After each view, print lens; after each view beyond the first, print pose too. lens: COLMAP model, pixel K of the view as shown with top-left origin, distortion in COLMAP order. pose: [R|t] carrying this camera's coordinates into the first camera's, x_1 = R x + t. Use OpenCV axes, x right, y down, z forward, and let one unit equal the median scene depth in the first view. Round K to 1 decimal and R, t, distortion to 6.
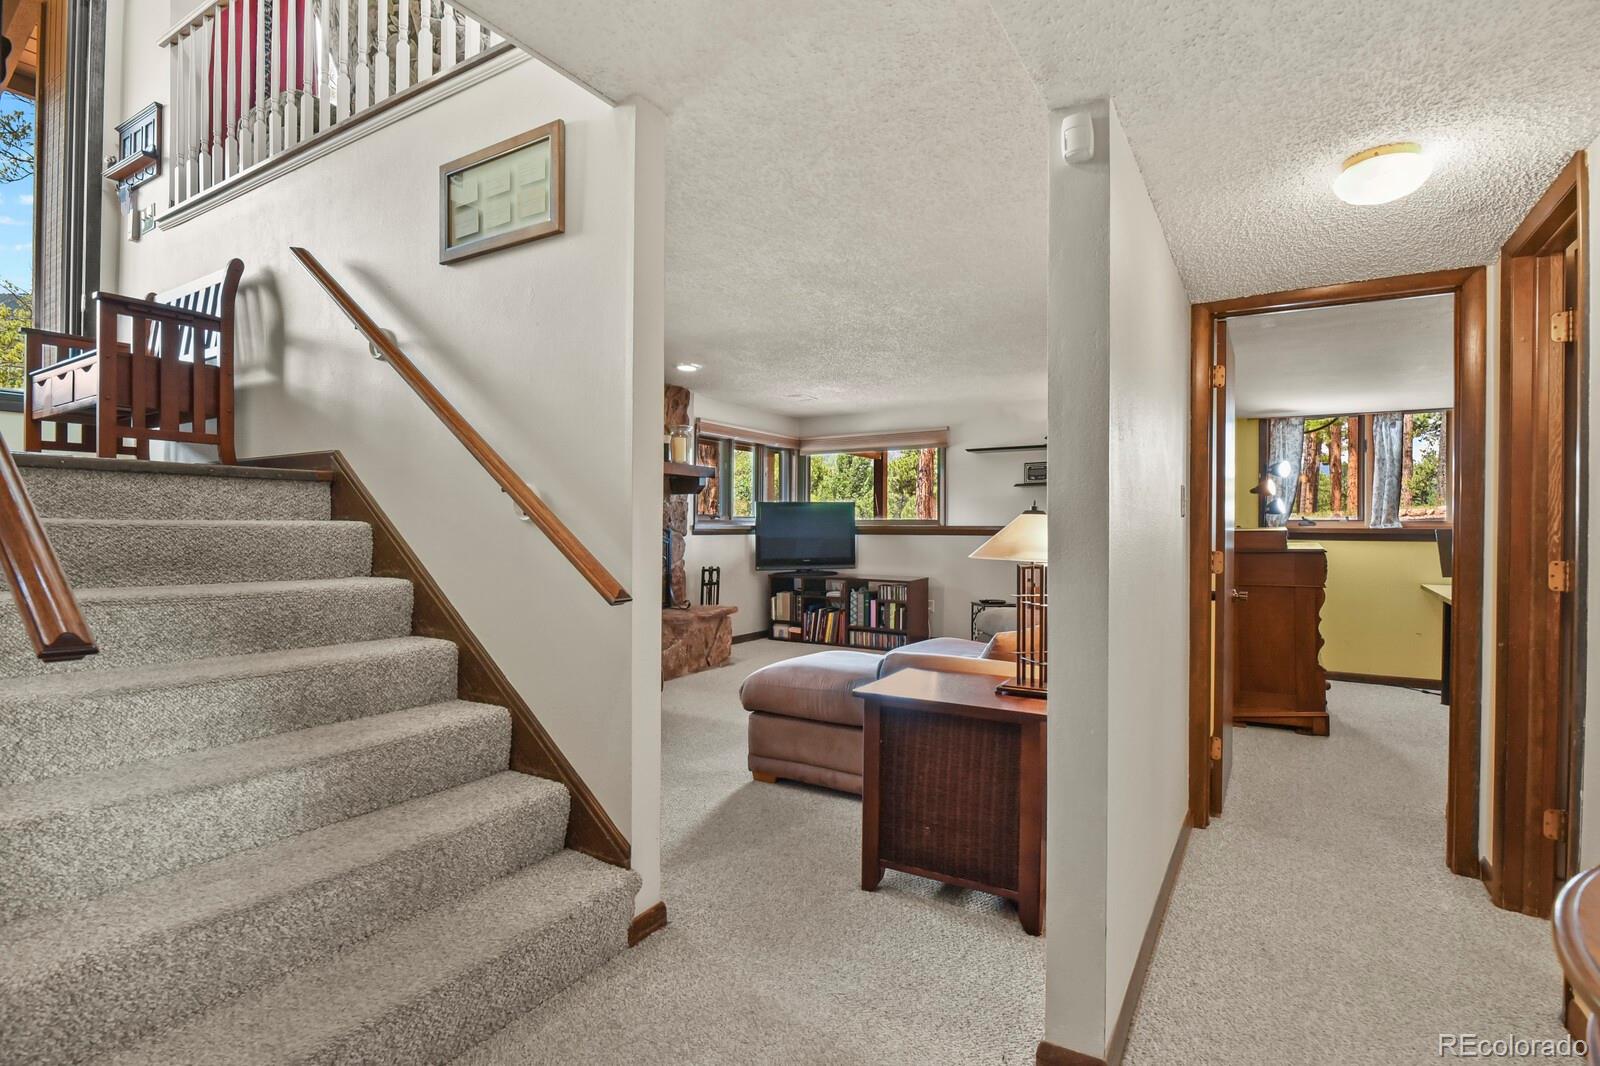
lens RADIAL K [[774.7, 0, 798.3], [0, 774.7, 527.2], [0, 0, 1]] dist [-0.013922, -0.001079]
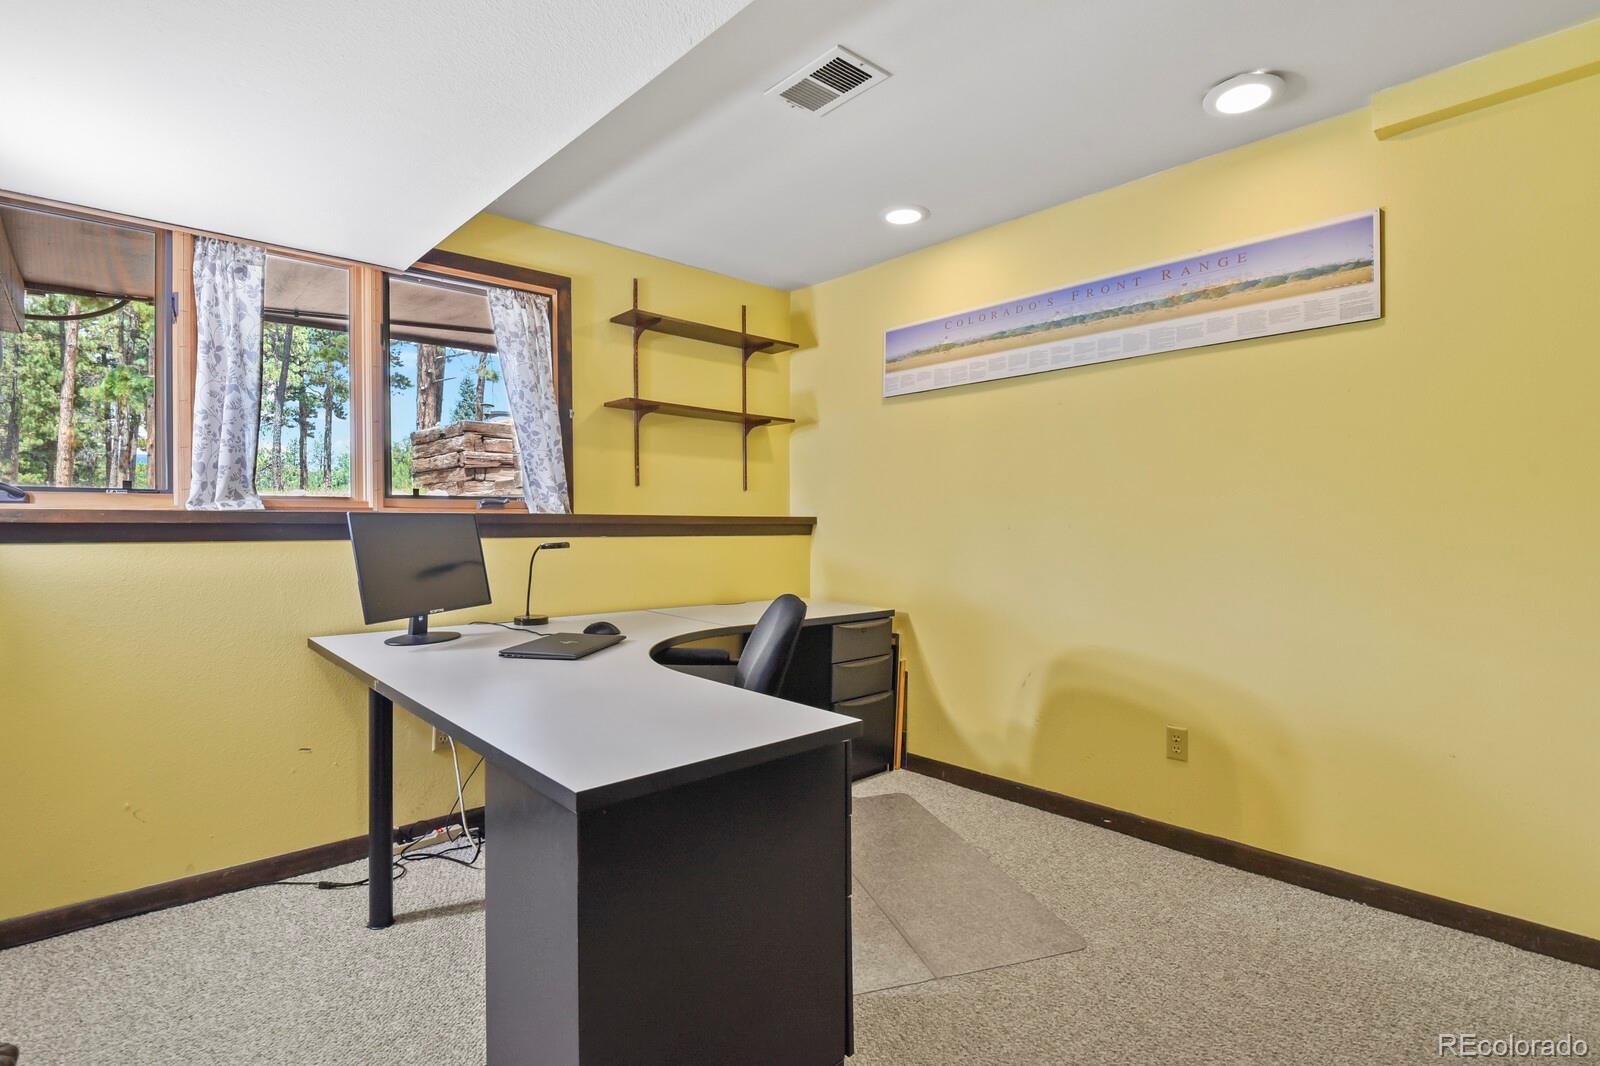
lens RADIAL K [[774.7, 0, 799.9], [0, 774.7, 532.1], [0, 0, 1]] dist [-0.013922, -0.001079]
pose [[0.285186, -0.009065, 0.958429, 0.452812], [0.007010, 0.999948, 0.007372, 0.011461], [-0.958446, 0.004616, 0.285235, 0.581100]]
